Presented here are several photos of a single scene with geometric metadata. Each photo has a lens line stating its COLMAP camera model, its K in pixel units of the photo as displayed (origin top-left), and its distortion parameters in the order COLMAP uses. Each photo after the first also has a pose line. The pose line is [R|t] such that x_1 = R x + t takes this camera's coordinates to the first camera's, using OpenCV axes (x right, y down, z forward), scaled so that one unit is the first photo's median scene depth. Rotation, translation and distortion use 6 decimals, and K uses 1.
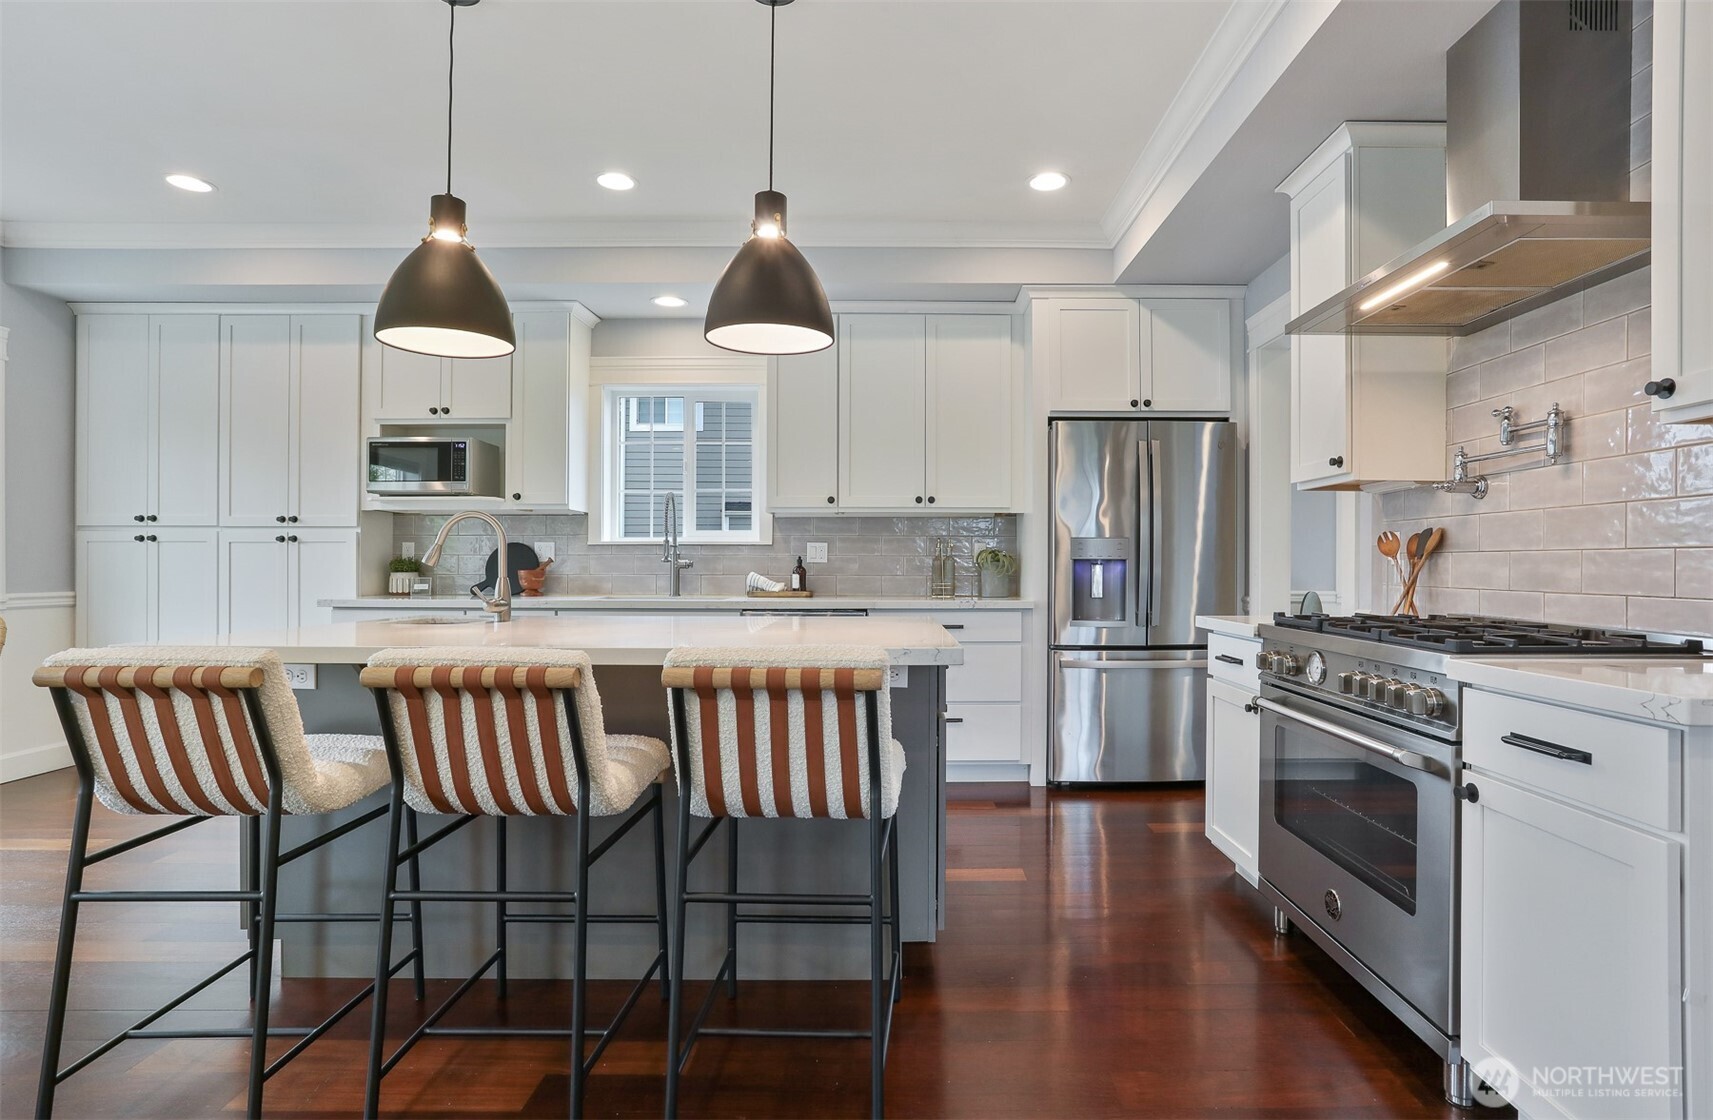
lens RADIAL K [[878.1, 0, 903.1], [0, 878.1, 557.2], [0, 0, 1]] dist [-0.018912, -0.000119]
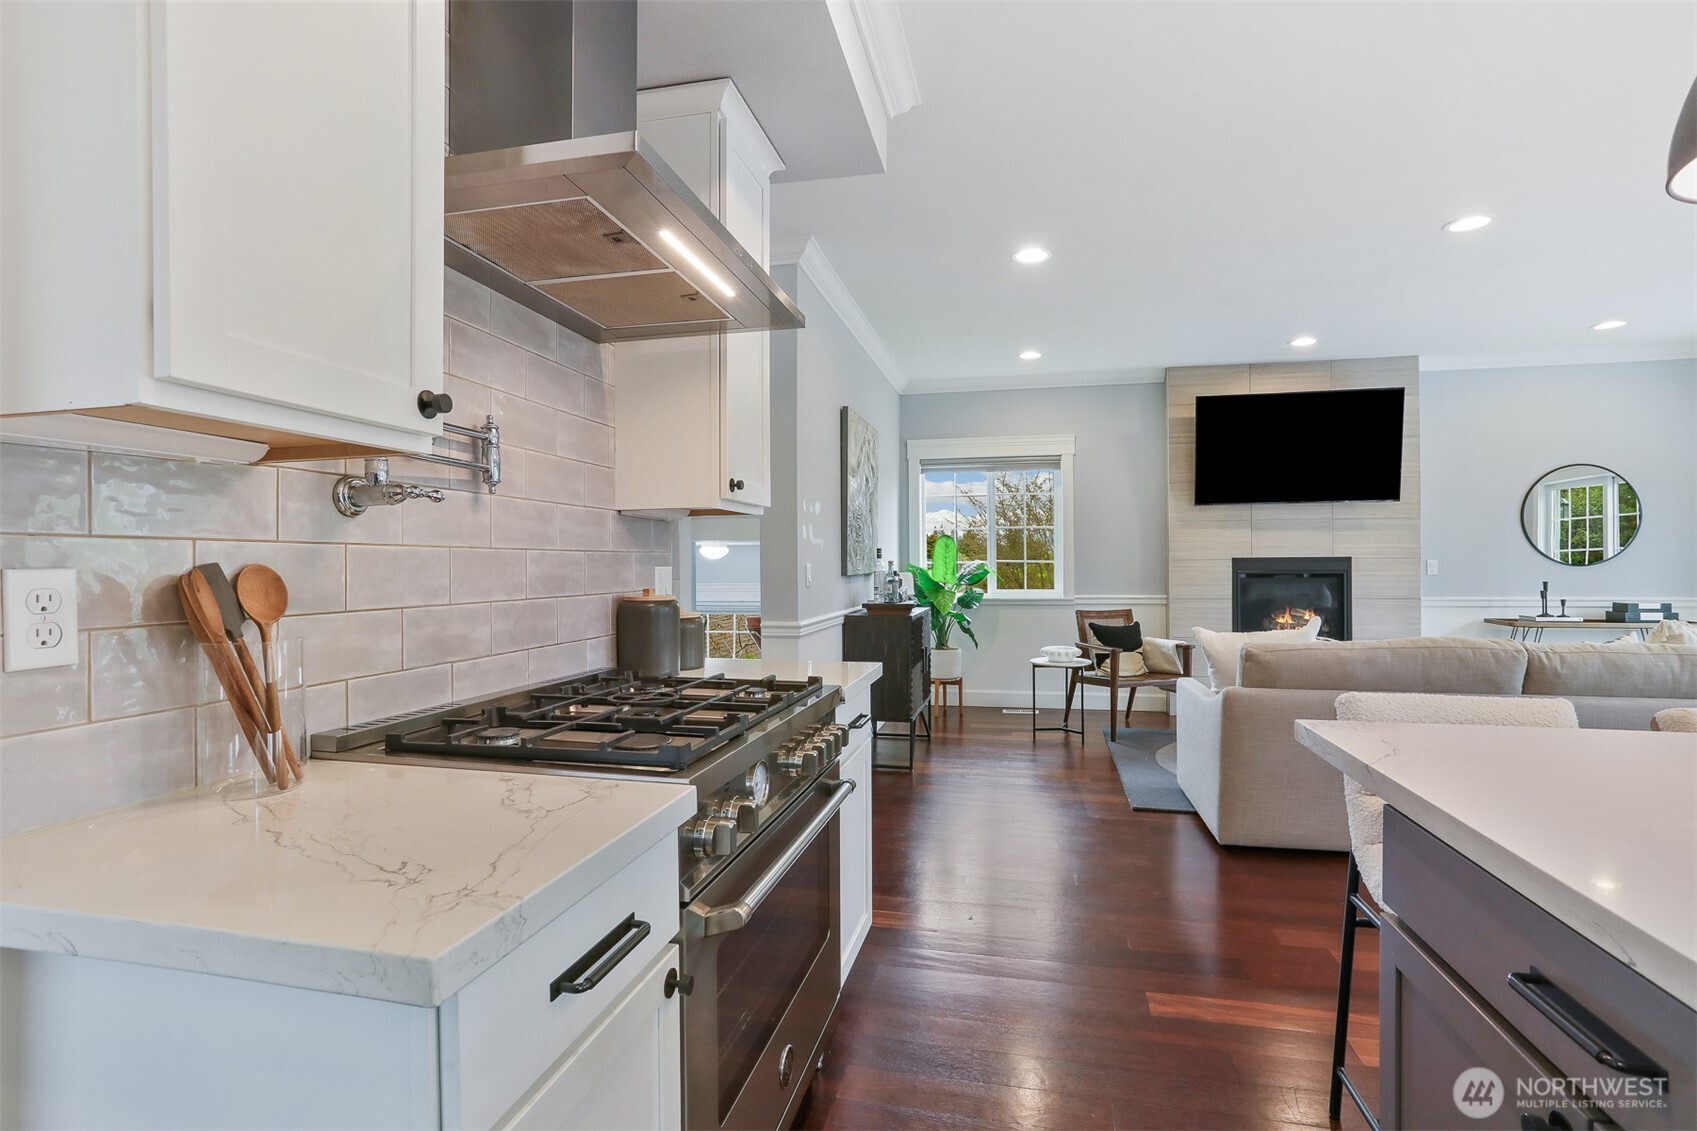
lens RADIAL K [[834.4, 0, 849.0], [0, 834.4, 567.0], [0, 0, 1]] dist [-0.055709, 0.024335]
pose [[-0.971668, 0.000424, 0.236350, 0.215176], [-0.000733, 0.999988, -0.004807, -0.030863], [-0.236350, -0.004844, -0.971656, 1.354927]]
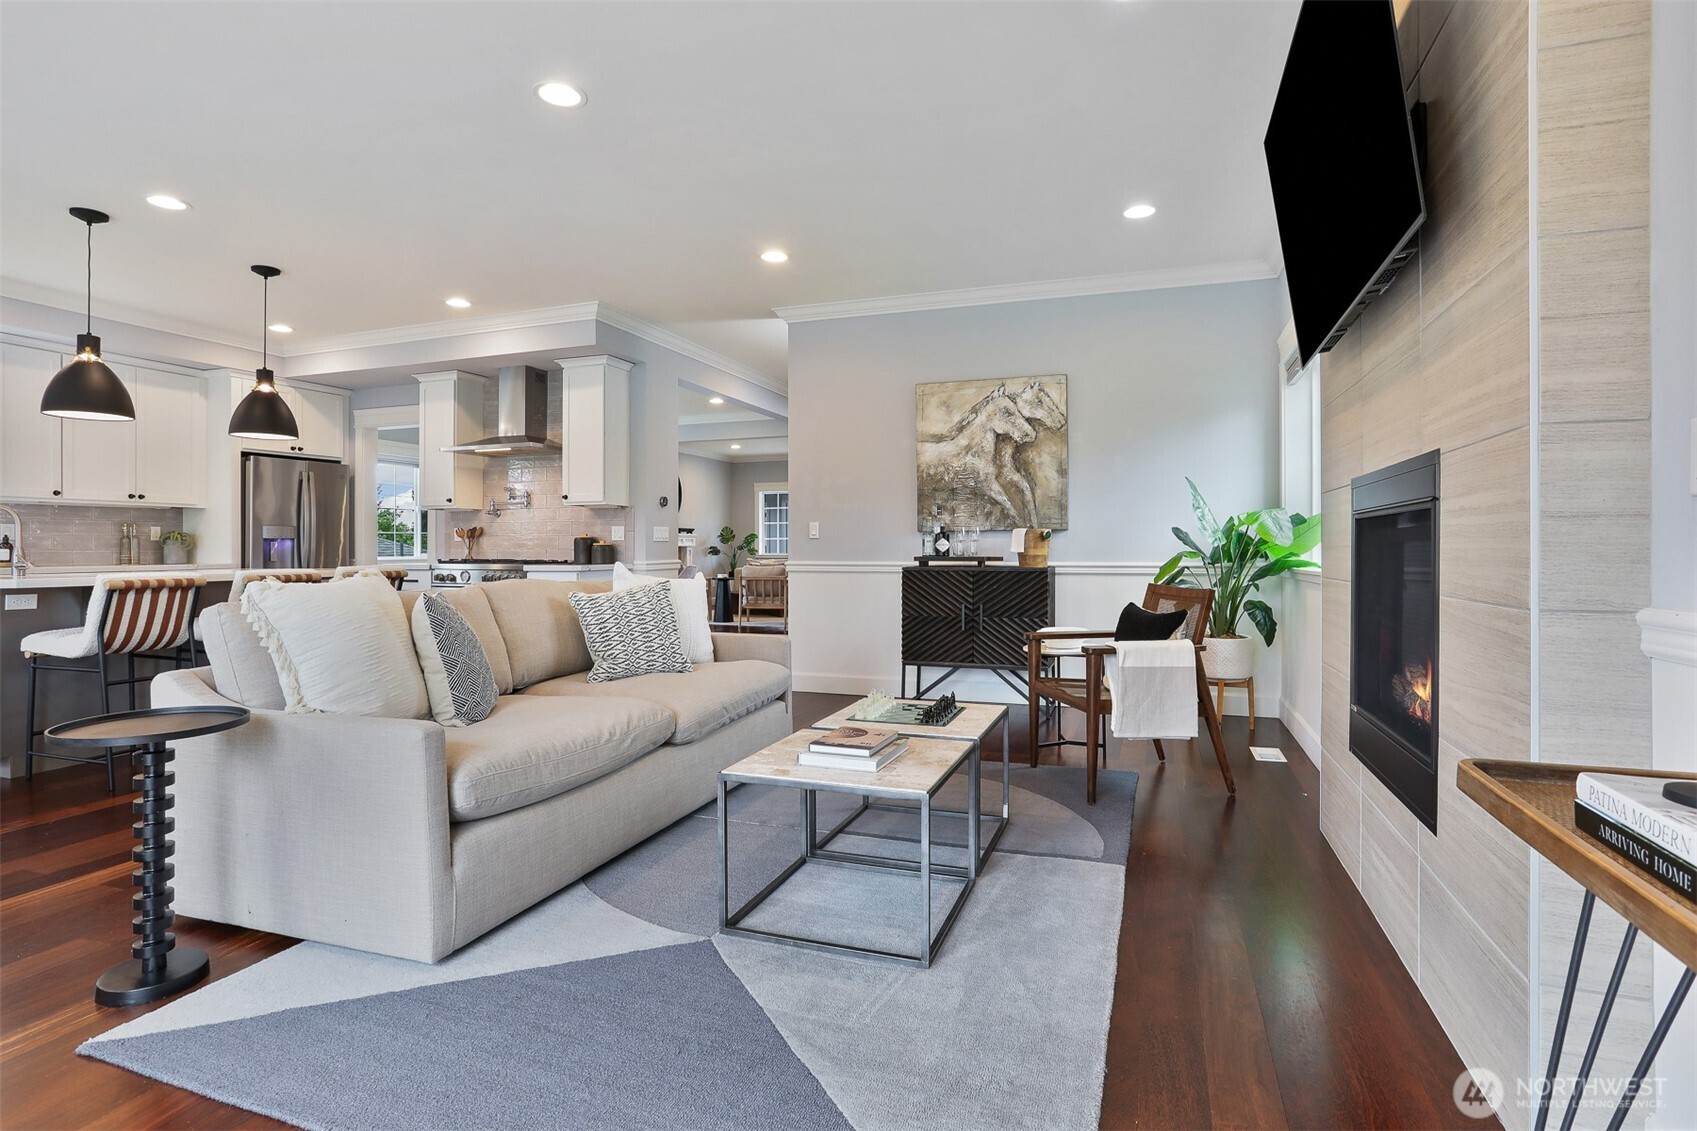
lens RADIAL K [[834.4, 0, 836.0], [0, 834.4, 559.3], [0, 0, 1]] dist [-0.055709, 0.024335]
pose [[0.361871, -0.017656, 0.932061, -1.368046], [-0.005199, 0.999767, 0.020957, 0.006870], [-0.932214, -0.012430, 0.361695, -0.944842]]
